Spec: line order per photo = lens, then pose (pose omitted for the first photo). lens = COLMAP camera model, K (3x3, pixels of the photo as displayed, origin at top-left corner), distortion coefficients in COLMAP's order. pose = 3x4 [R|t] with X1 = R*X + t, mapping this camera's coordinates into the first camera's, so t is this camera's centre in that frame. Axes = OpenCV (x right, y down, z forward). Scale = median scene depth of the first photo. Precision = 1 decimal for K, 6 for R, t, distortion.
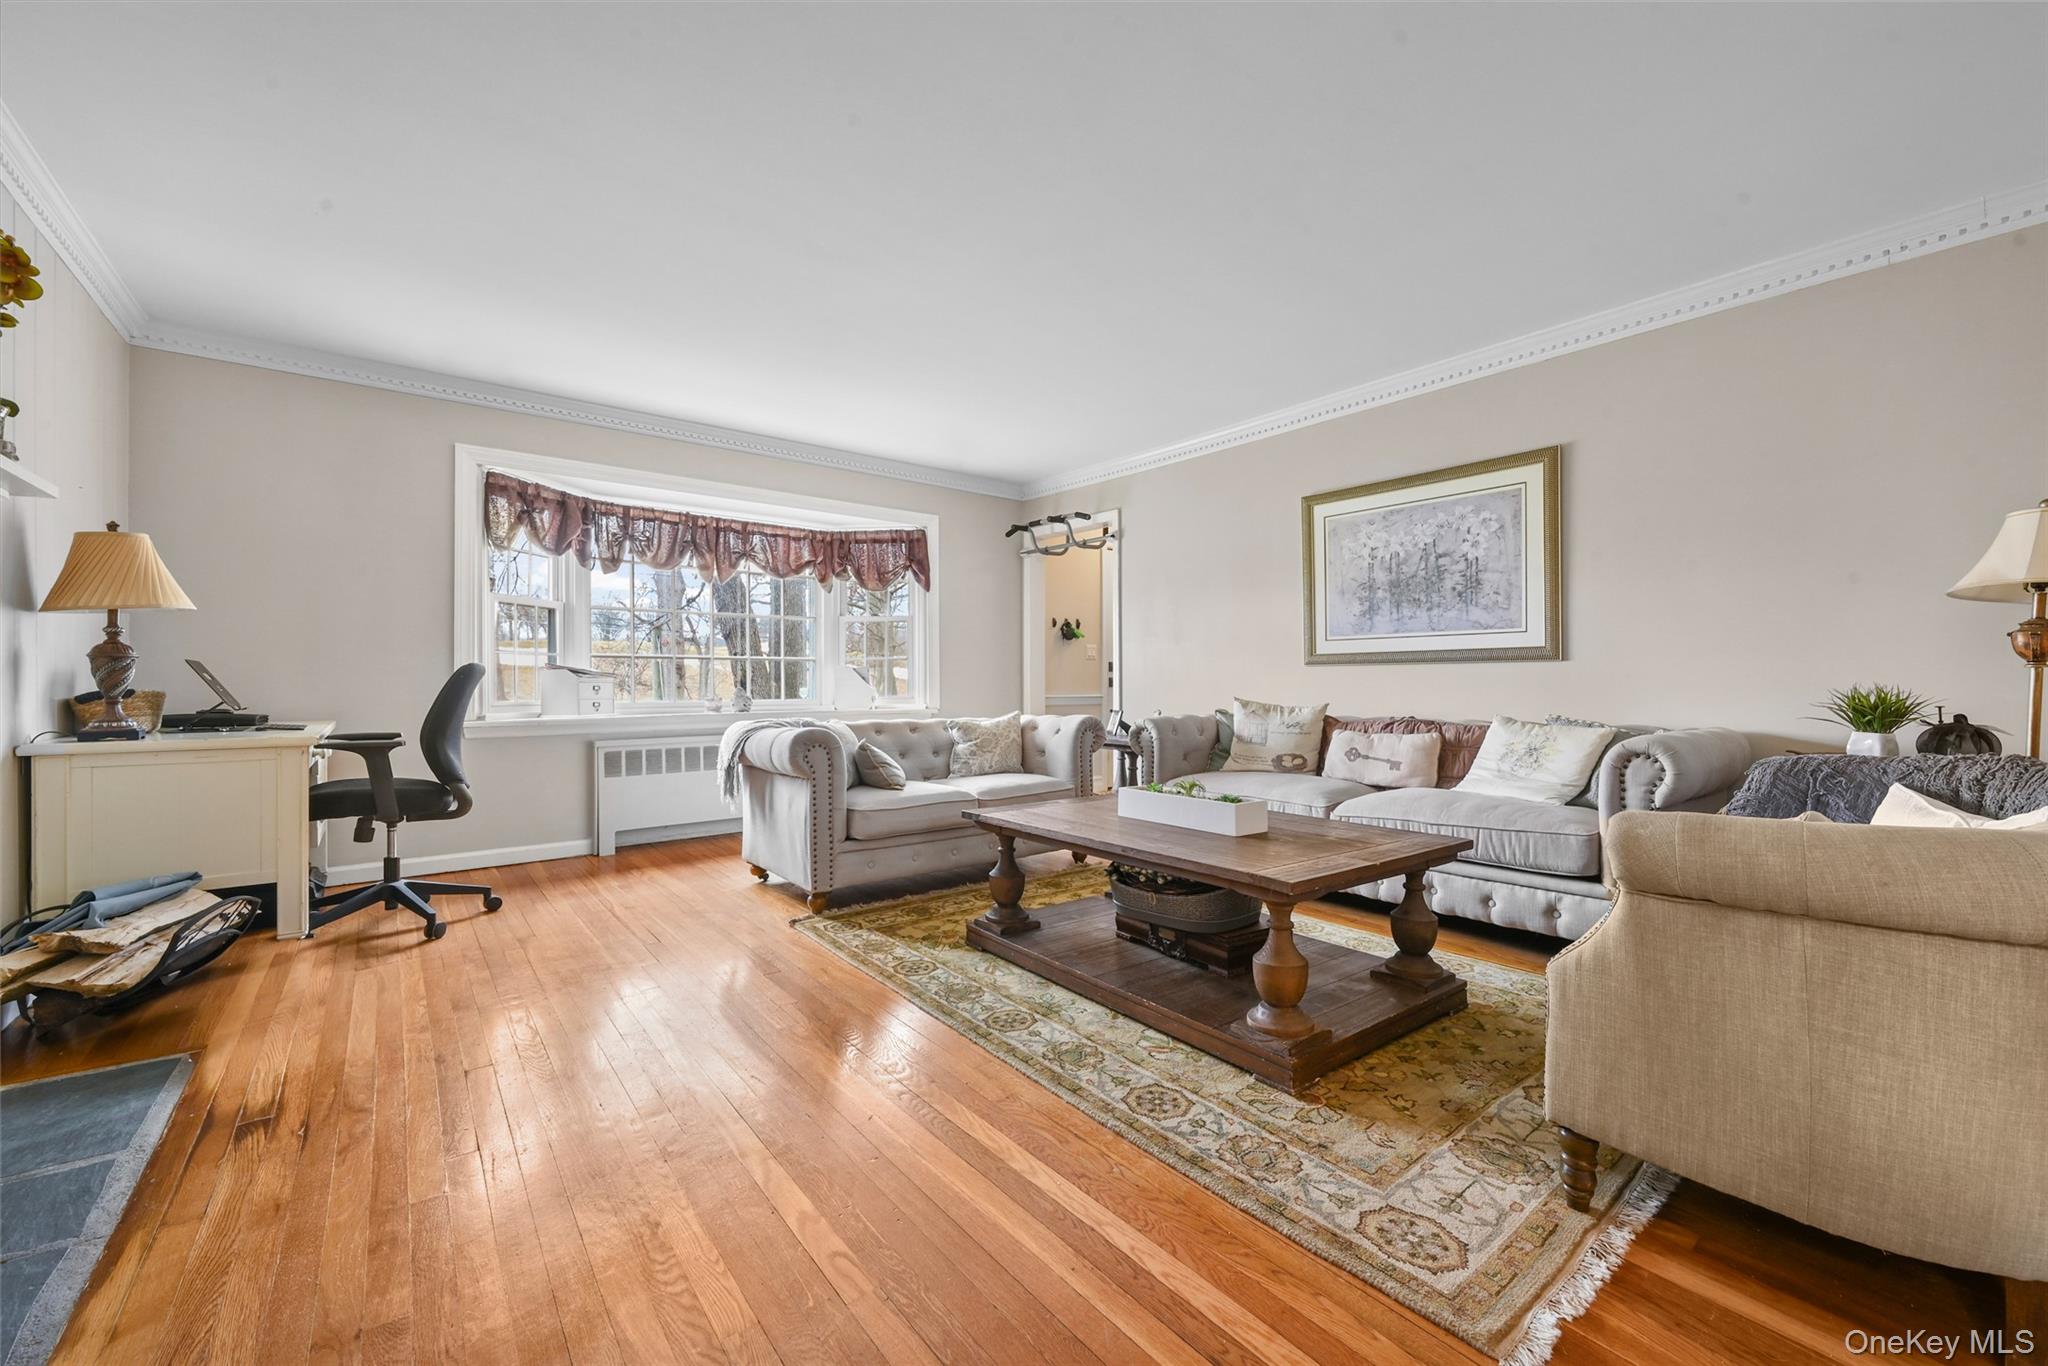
lens RADIAL K [[800.5, 0, 1027.2], [0, 800.5, 682.6], [0, 0, 1]] dist [0.001602, 0.000124]
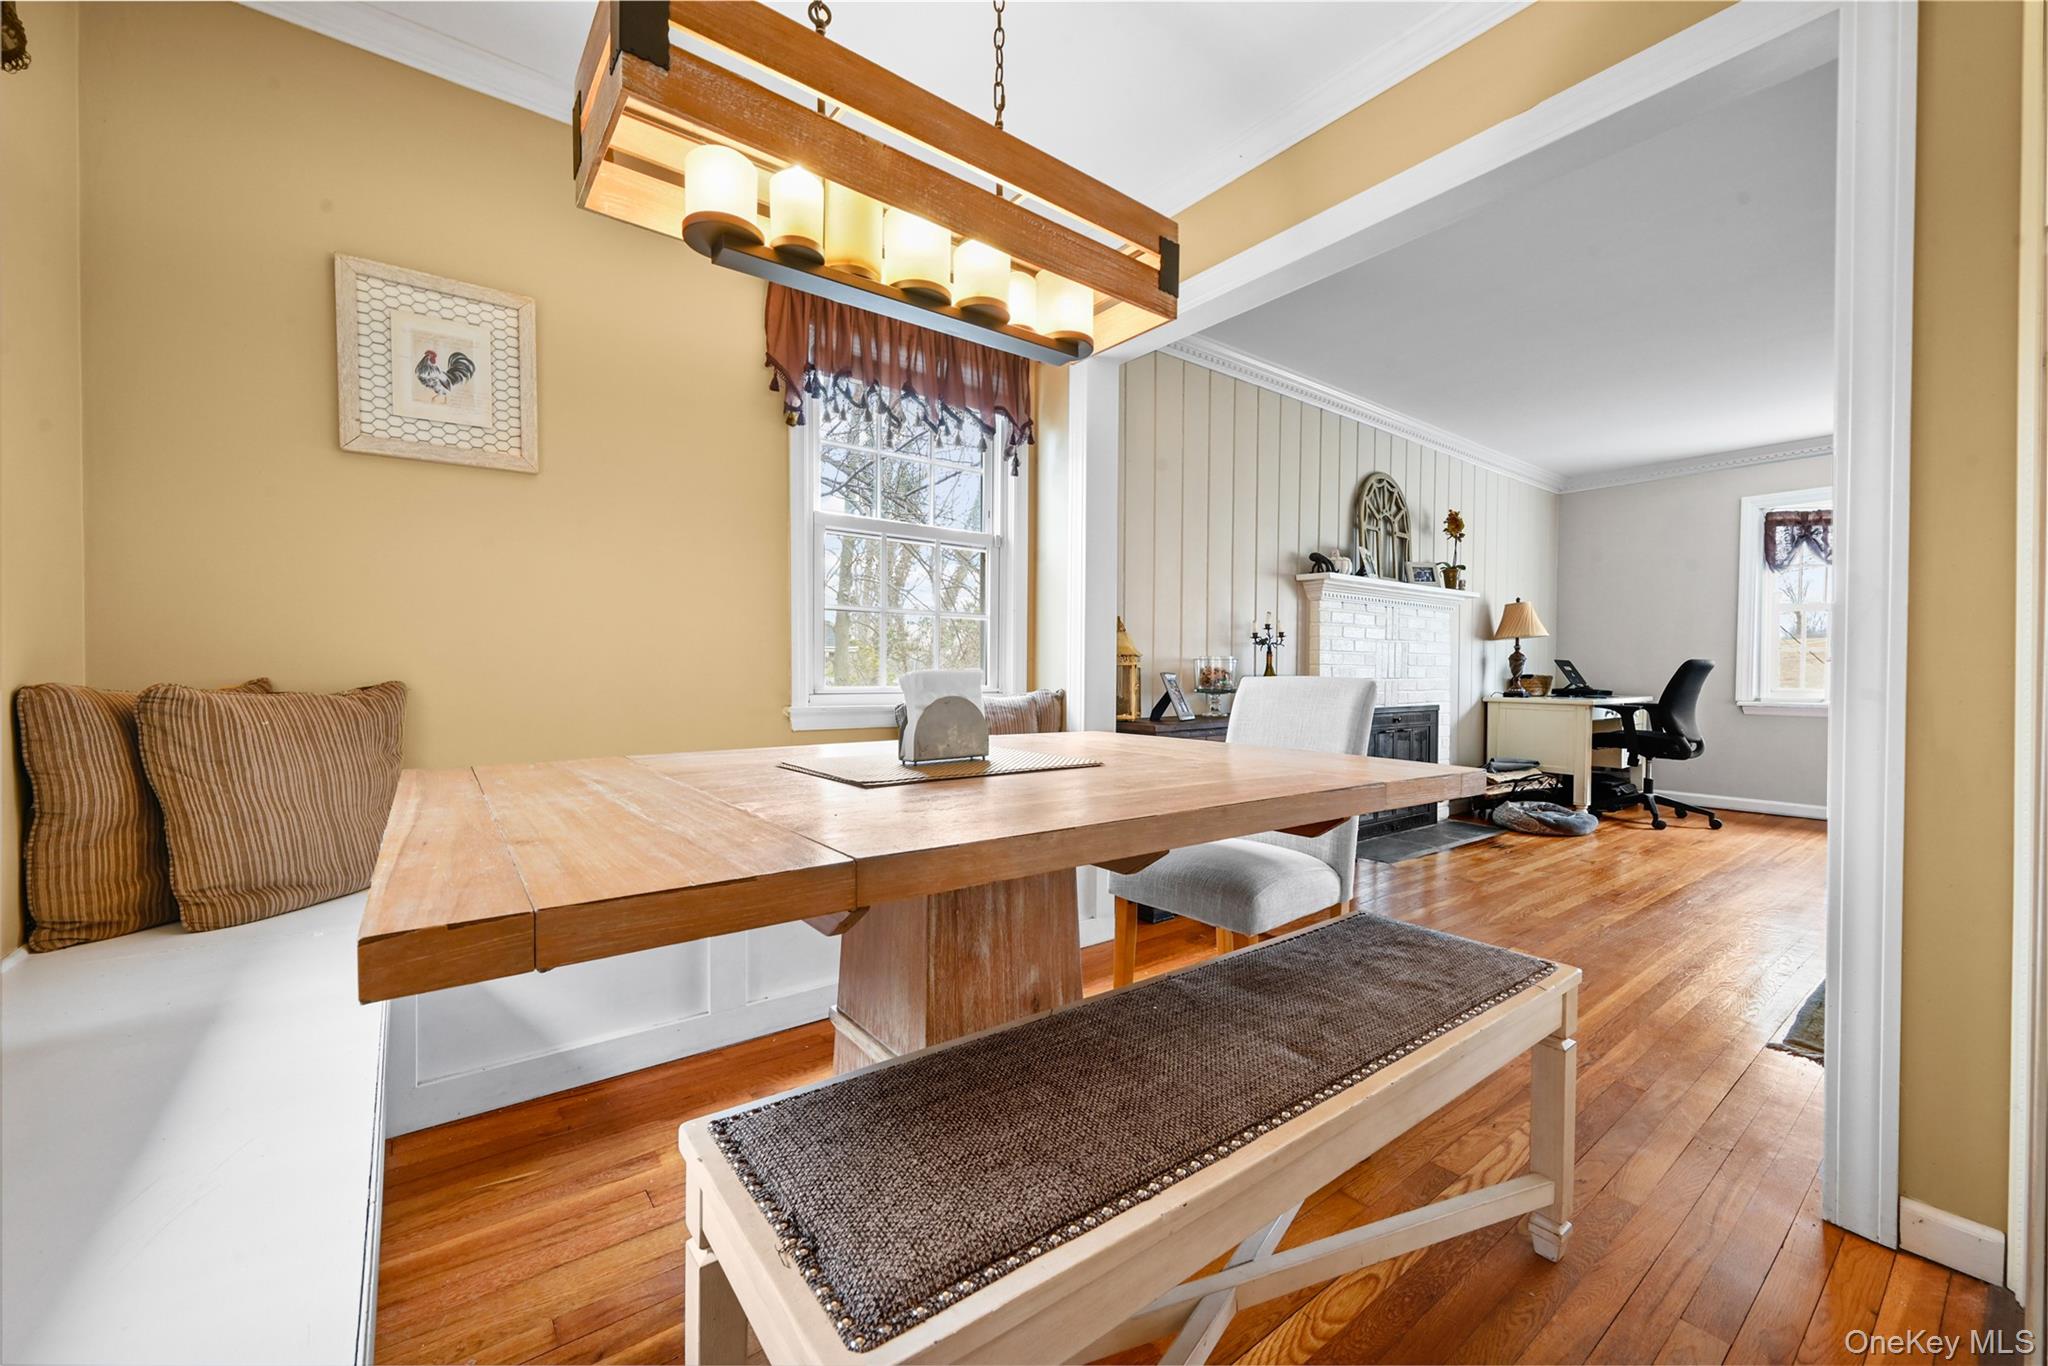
lens RADIAL K [[800.5, 0, 1028.8], [0, 800.5, 683.7], [0, 0, 1]] dist [0.001602, 0.000124]
pose [[-0.002323, 0.021063, -0.999775, 0.875402], [-0.005659, 0.999762, 0.021076, -0.003549], [0.999981, 0.005707, -0.002204, -0.273123]]
